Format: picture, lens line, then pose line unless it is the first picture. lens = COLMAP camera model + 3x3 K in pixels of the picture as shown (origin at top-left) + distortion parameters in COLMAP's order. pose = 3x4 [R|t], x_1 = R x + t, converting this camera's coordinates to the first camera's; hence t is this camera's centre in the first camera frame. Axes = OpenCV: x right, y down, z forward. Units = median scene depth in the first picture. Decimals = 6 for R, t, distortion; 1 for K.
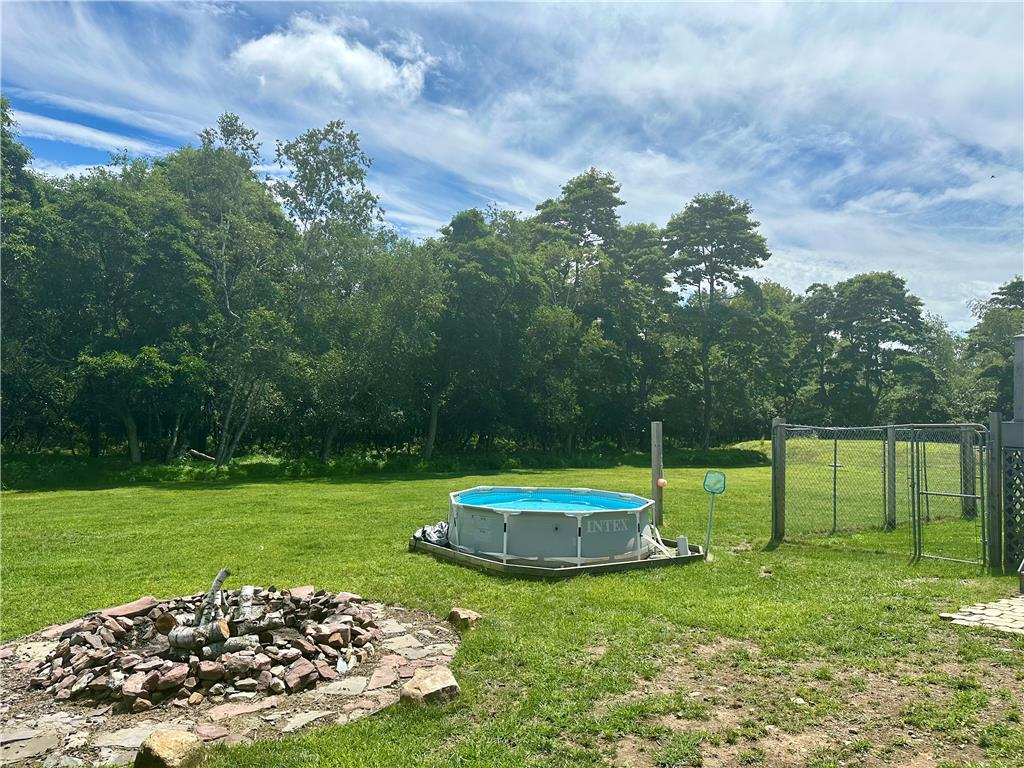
lens RADIAL K [[717.0, 0, 508.0], [0, 717.0, 387.8], [0, 0, 1]] dist [0.033196, -0.022334]
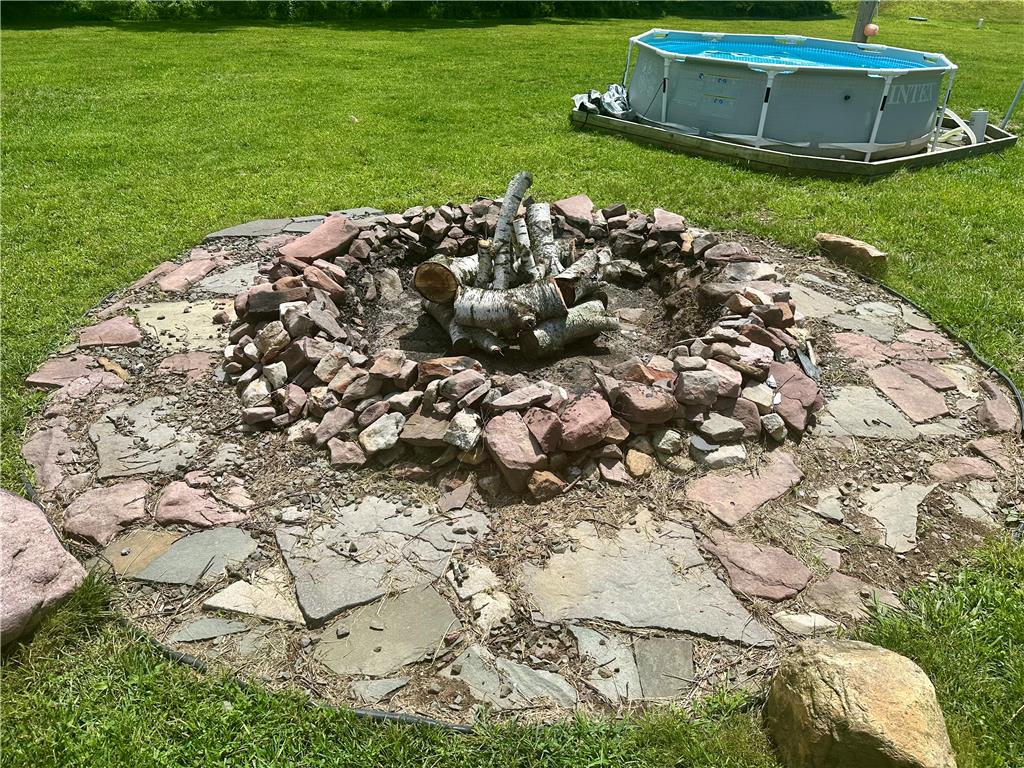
lens RADIAL K [[717.0, 0, 514.9], [0, 717.0, 377.5], [0, 0, 1]] dist [0.033196, -0.022334]
pose [[0.997225, -0.011225, 0.073596, -0.250132], [-0.029976, 0.844346, 0.534960, 0.060082], [-0.068145, -0.535681, 0.841666, 0.291782]]
